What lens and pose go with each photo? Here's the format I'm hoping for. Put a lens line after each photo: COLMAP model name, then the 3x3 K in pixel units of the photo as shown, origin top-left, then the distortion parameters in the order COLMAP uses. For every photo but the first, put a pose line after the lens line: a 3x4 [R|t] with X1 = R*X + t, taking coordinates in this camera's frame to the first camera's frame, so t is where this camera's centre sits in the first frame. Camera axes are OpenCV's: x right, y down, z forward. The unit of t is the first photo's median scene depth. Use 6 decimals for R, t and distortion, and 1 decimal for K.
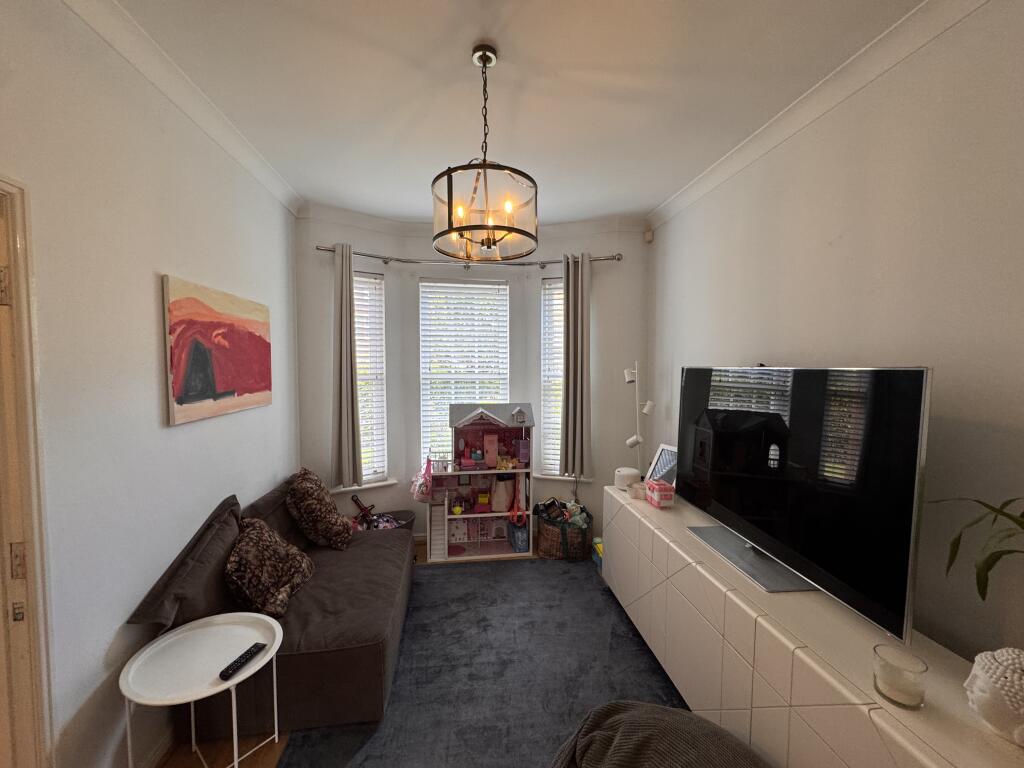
lens RADIAL K [[410.4, 0, 512.0], [0, 410.4, 384.0], [0, 0, 1]] dist [-0.002319, -0.000114]
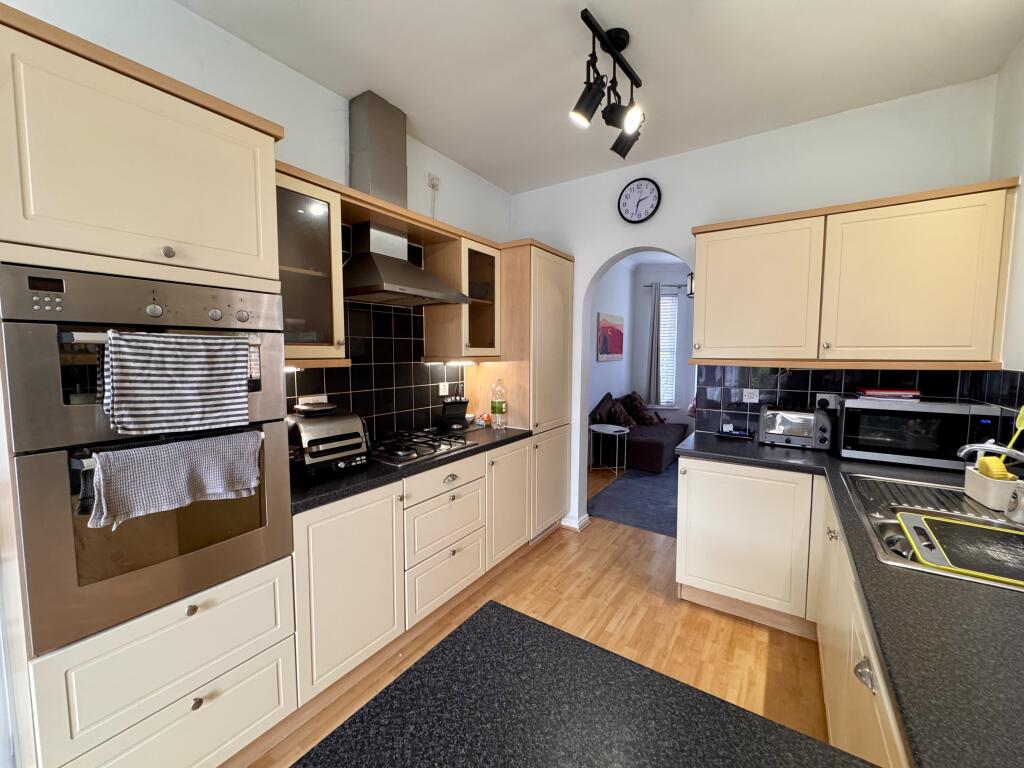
lens RADIAL K [[410.4, 0, 512.0], [0, 410.4, 384.0], [0, 0, 1]] dist [-0.002319, -0.000114]
pose [[0.754247, 0.049171, -0.654747, 0.491700], [-0.029061, 0.998715, 0.041525, 0.113976], [0.655947, -0.012293, 0.754707, -1.222497]]
